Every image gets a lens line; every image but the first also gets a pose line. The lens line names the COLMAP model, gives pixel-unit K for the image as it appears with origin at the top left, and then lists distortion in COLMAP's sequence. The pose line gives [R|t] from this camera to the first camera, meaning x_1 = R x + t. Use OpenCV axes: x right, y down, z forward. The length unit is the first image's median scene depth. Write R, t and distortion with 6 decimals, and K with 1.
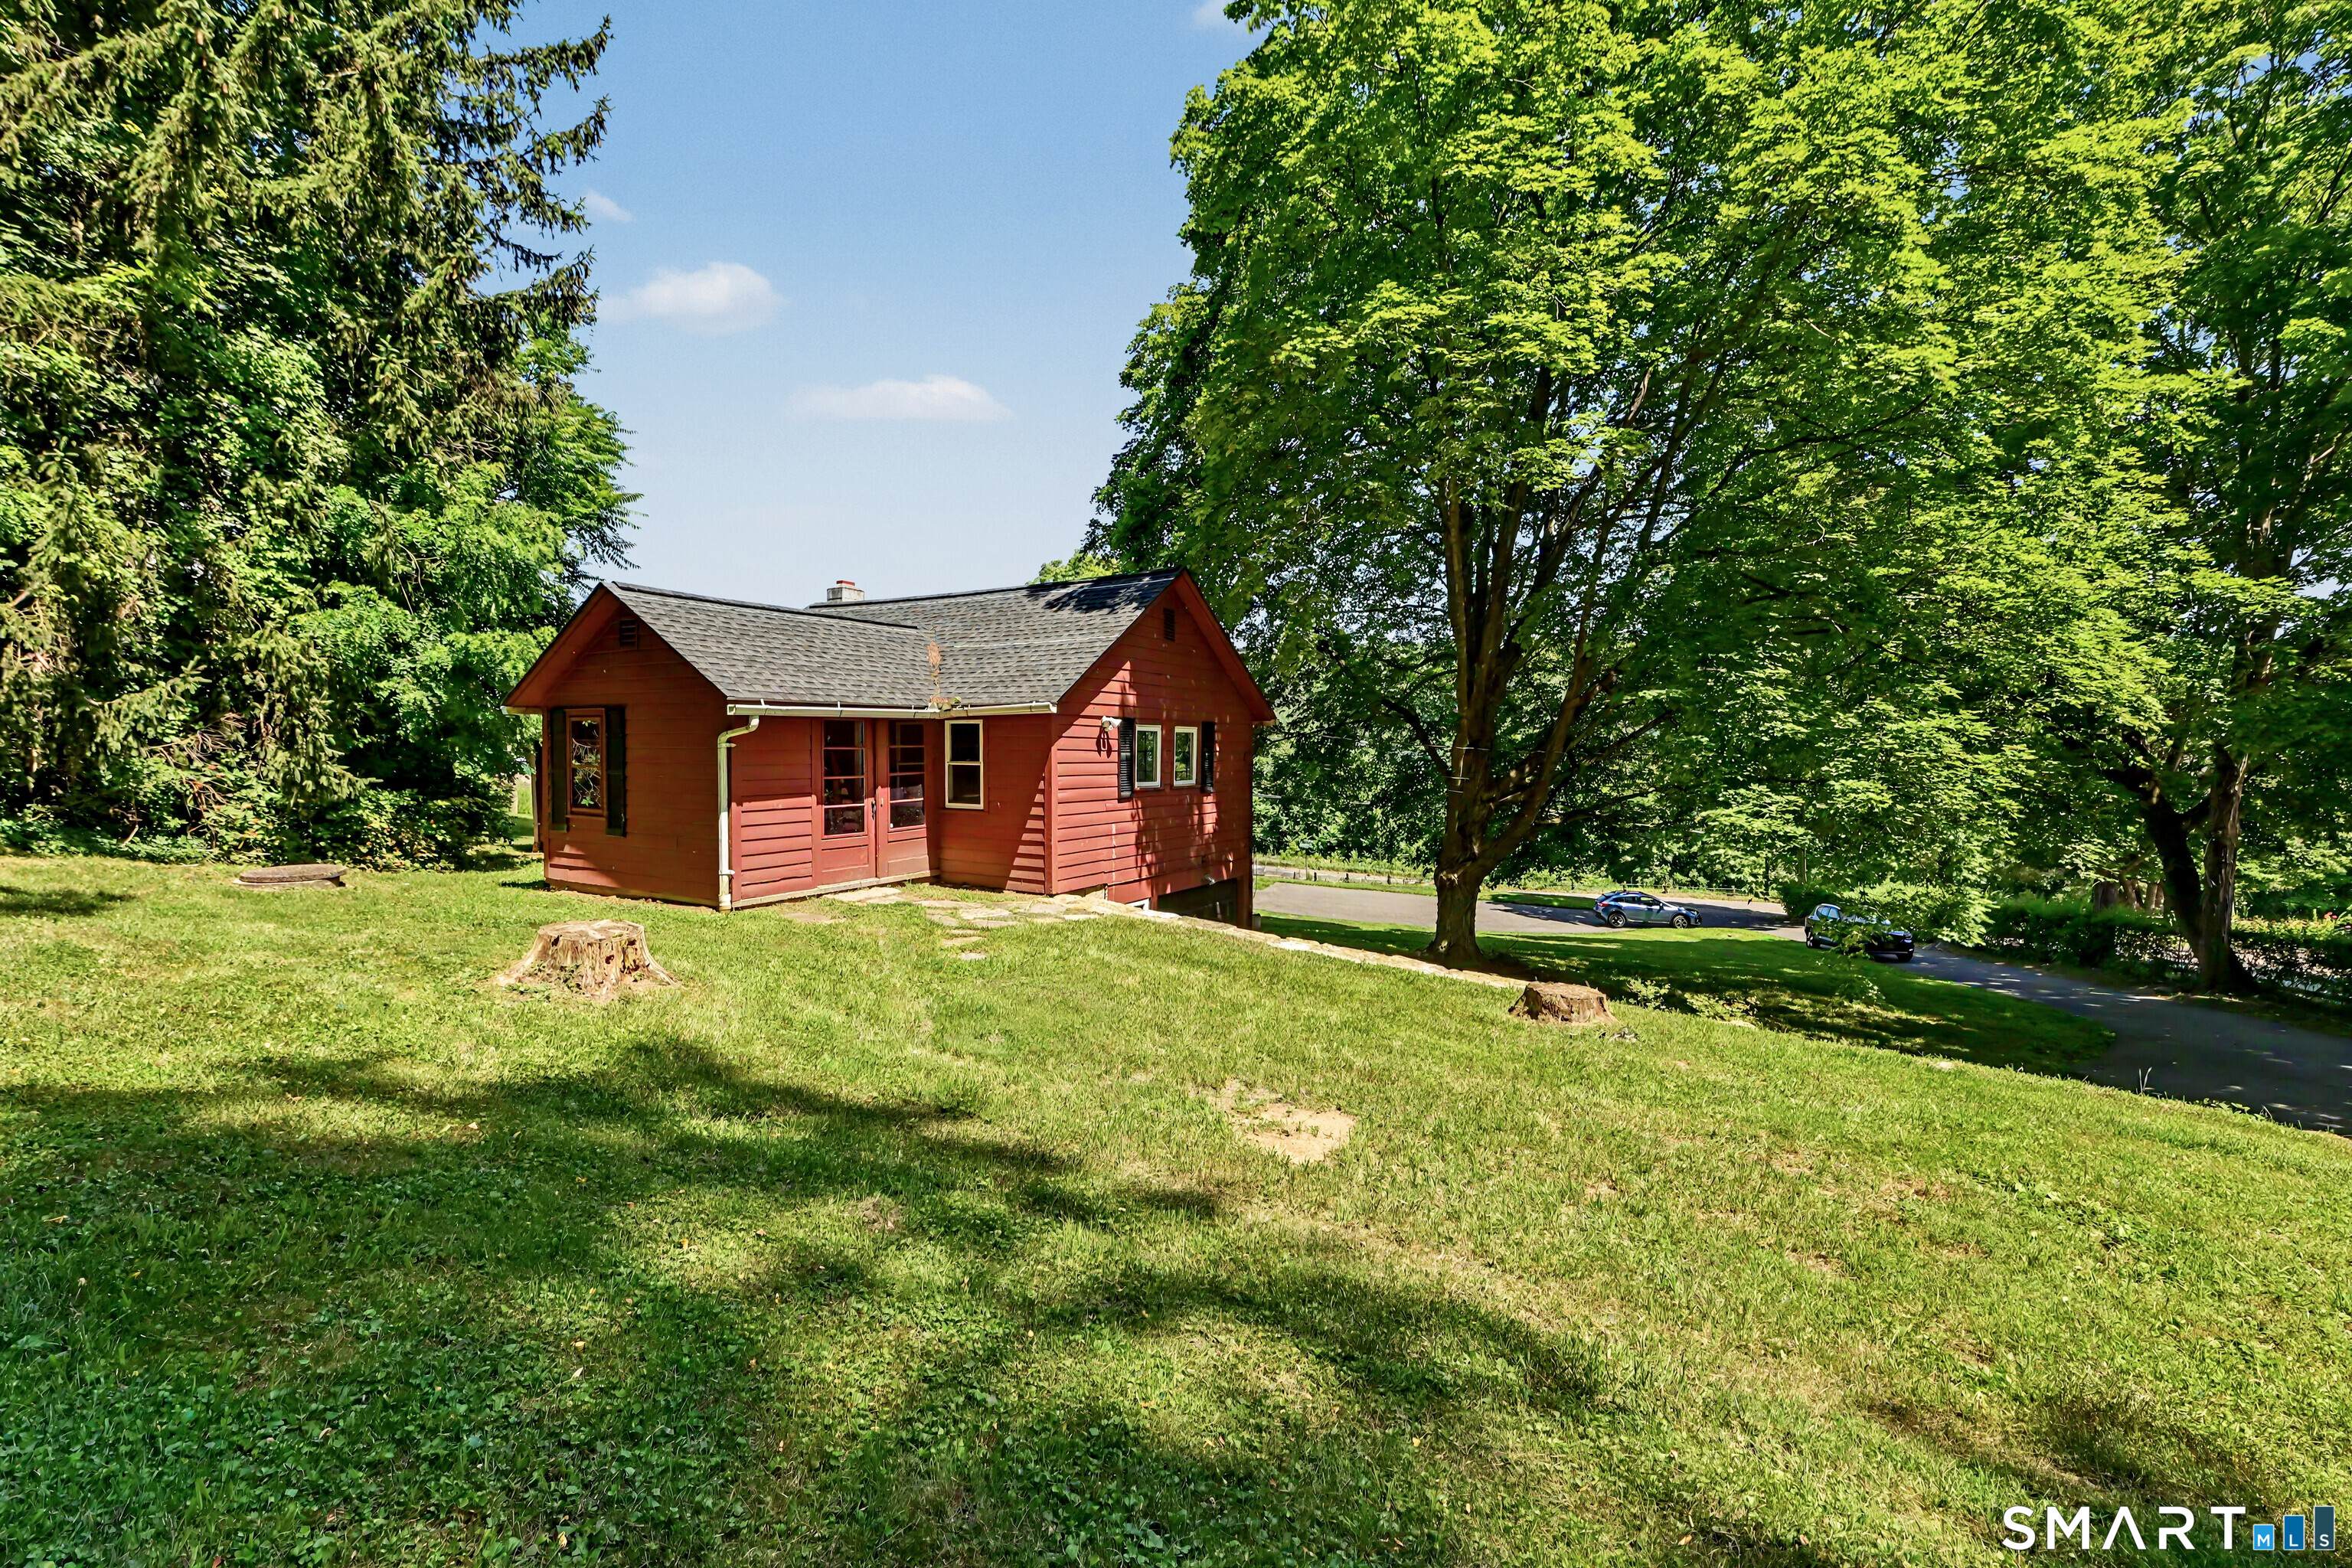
lens RADIAL K [[967.1, 0, 1160.1], [0, 967.1, 776.2], [0, 0, 1]] dist [0.000086, -0.000284]
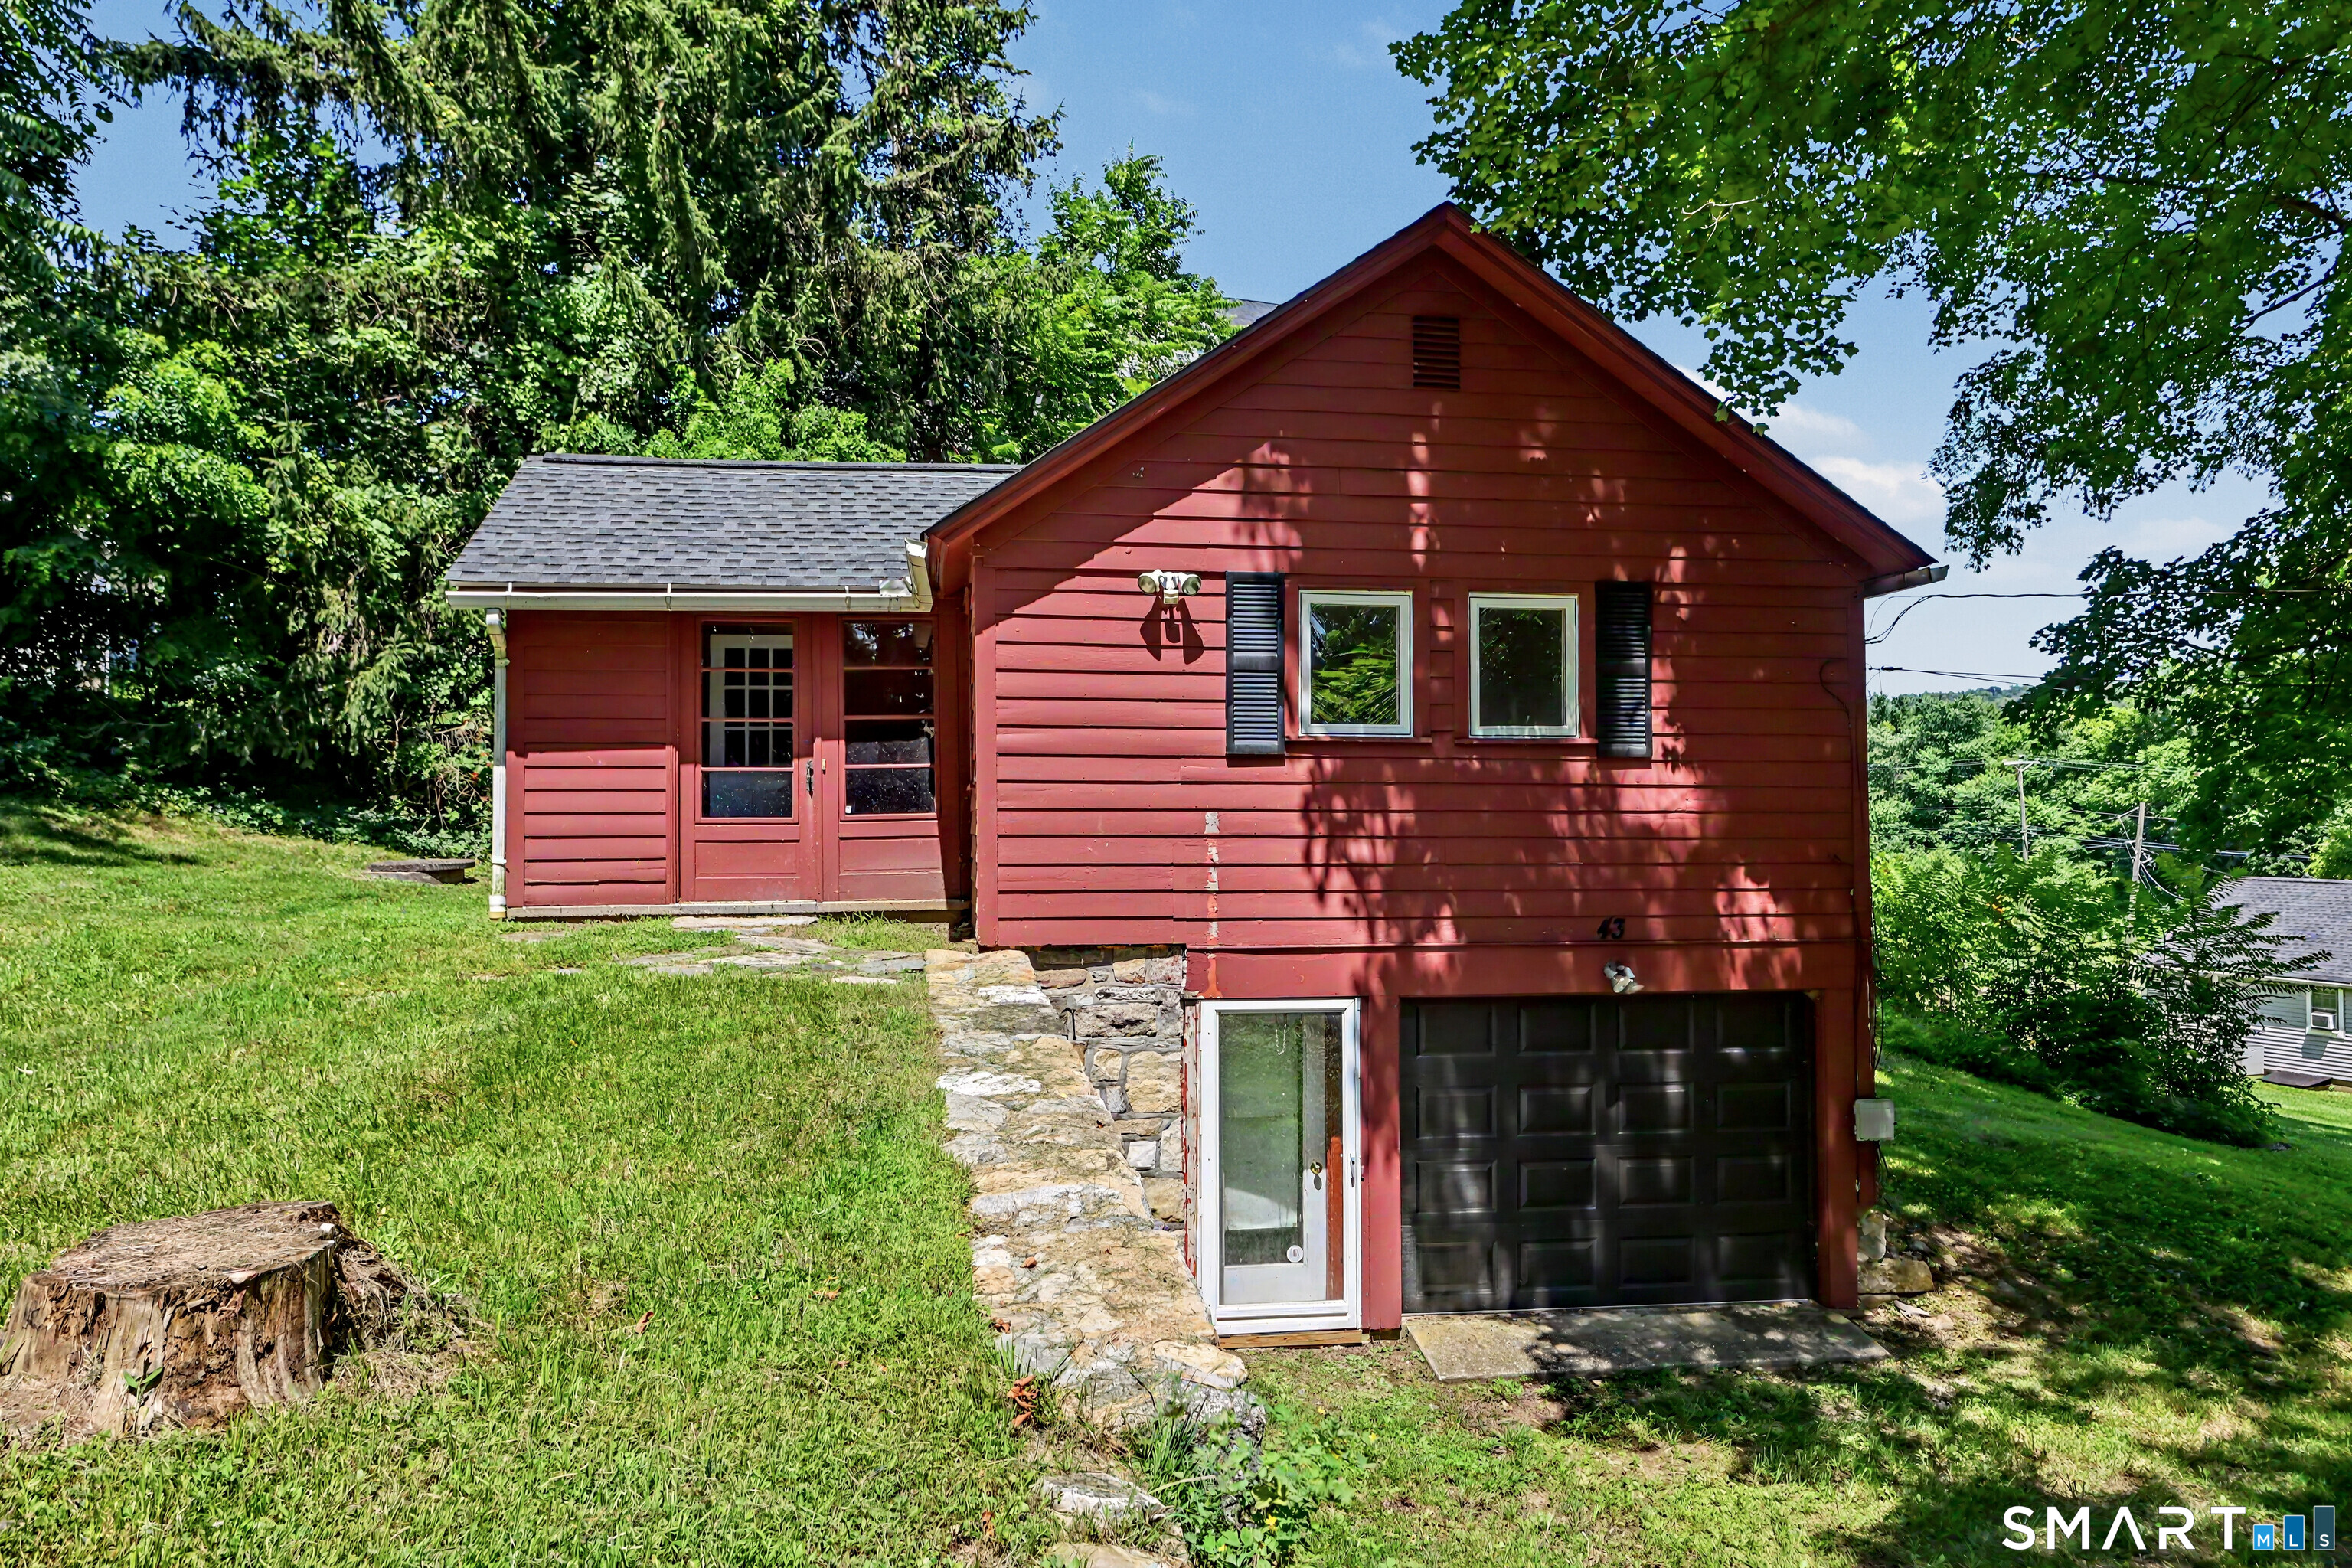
lens RADIAL K [[1550.2, 0, 1178.4], [0, 1550.2, 816.8], [0, 0, 1]] dist [-0.004239, 0.004933]
pose [[0.647085, -0.010794, -0.762341, 0.505030], [-0.014310, 0.999552, -0.026298, 0.073256], [0.762283, 0.027926, 0.646641, 0.547421]]
